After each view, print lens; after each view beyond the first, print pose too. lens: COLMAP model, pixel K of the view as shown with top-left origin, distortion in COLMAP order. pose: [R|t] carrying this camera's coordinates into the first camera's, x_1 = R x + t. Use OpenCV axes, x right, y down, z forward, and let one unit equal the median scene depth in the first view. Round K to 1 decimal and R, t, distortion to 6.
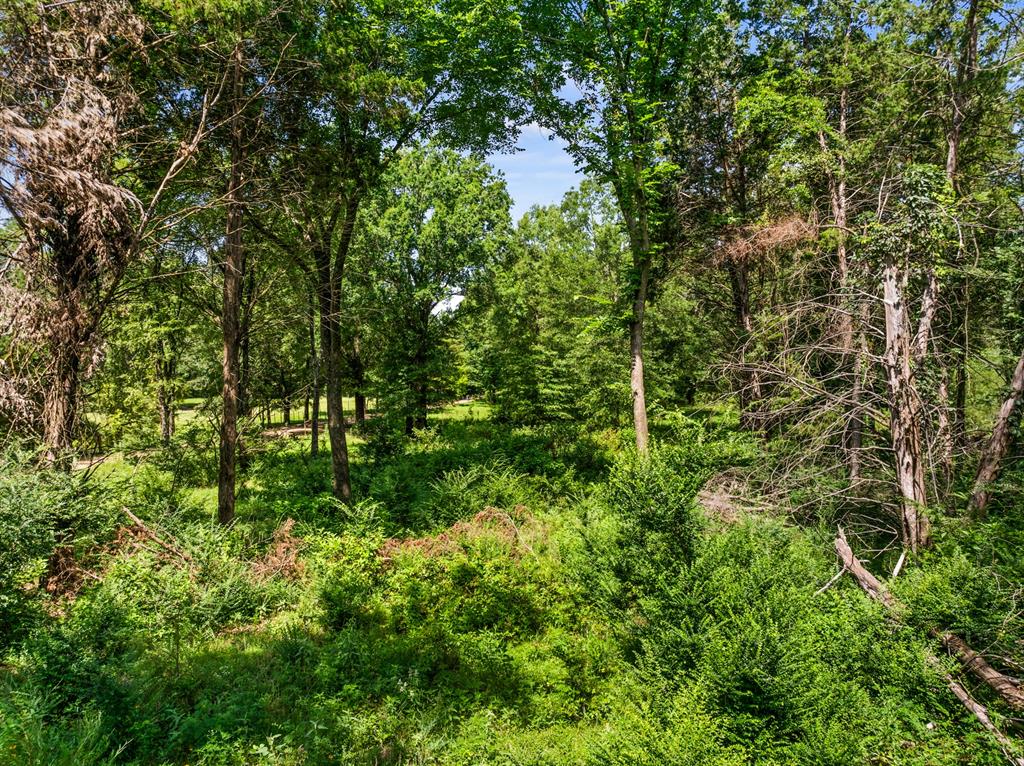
lens RADIAL K [[719.8, 0, 513.5], [0, 719.8, 384.5], [0, 0, 1]] dist [-0.013890, -0.001359]
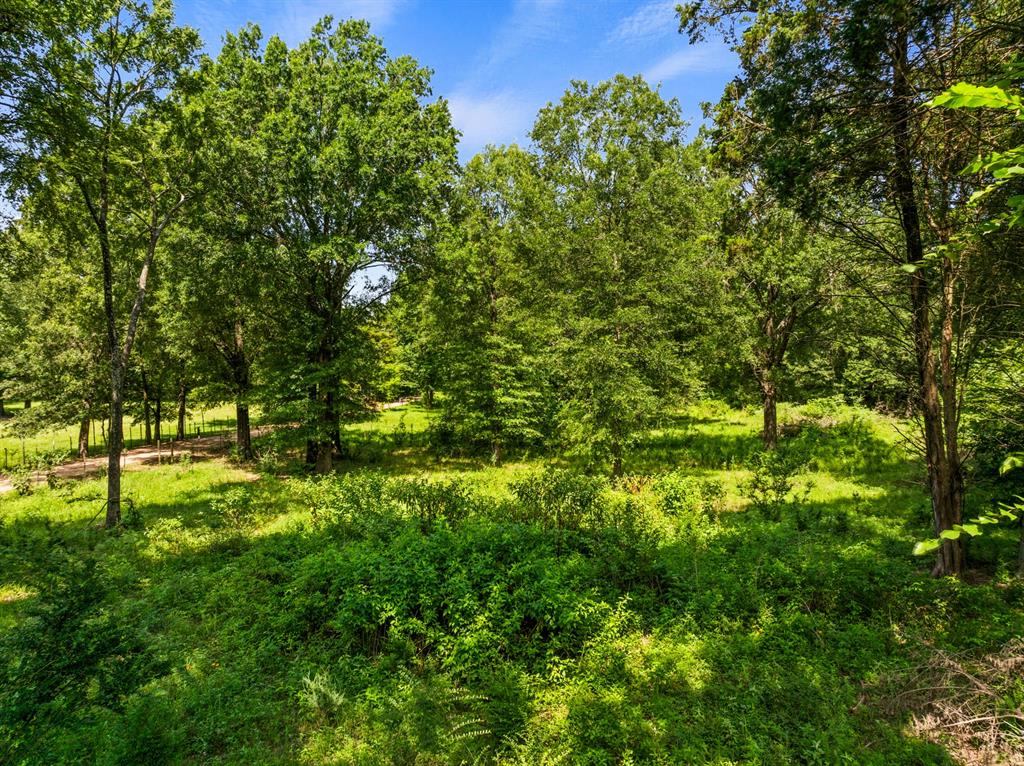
lens RADIAL K [[719.8, 0, 509.7], [0, 719.8, 379.5], [0, 0, 1]] dist [-0.013890, -0.001359]
pose [[0.996593, -0.000485, 0.082475, -0.010264], [0.000736, 0.999995, -0.003005, -0.008558], [-0.082473, 0.003056, 0.996589, 0.279865]]
